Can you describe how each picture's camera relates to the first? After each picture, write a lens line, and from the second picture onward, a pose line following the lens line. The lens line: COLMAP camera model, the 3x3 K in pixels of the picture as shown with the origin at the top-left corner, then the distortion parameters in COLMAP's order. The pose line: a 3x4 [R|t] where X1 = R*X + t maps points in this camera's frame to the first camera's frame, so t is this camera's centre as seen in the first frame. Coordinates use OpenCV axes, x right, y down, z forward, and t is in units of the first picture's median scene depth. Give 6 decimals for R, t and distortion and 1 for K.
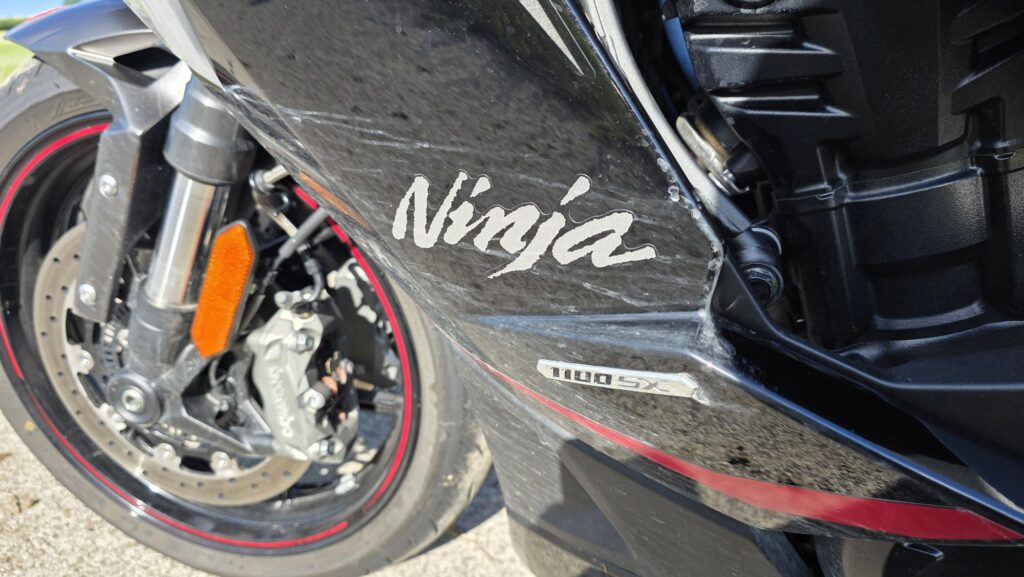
lens RADIAL K [[677.9, 0, 519.4], [0, 677.9, 289.6], [0, 0, 1]] dist [0.029993, -0.043591]
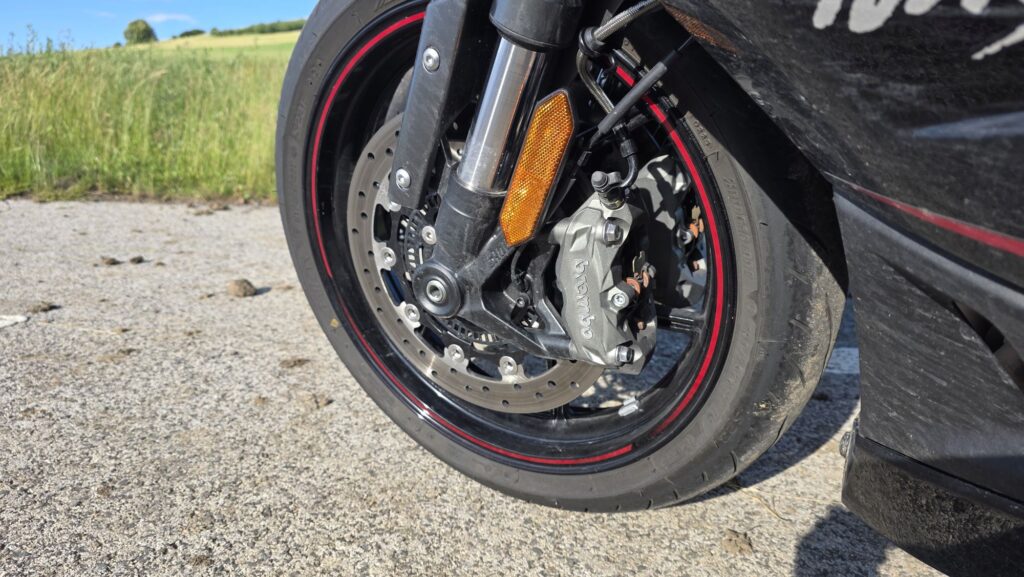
lens RADIAL K [[677.9, 0, 514.3], [0, 677.9, 286.7], [0, 0, 1]] dist [0.029993, -0.043591]
pose [[0.946283, 0.054245, -0.318758, -0.134130], [-0.045939, 0.998382, 0.033524, 0.112368], [0.320061, -0.017079, 0.947243, 0.087969]]
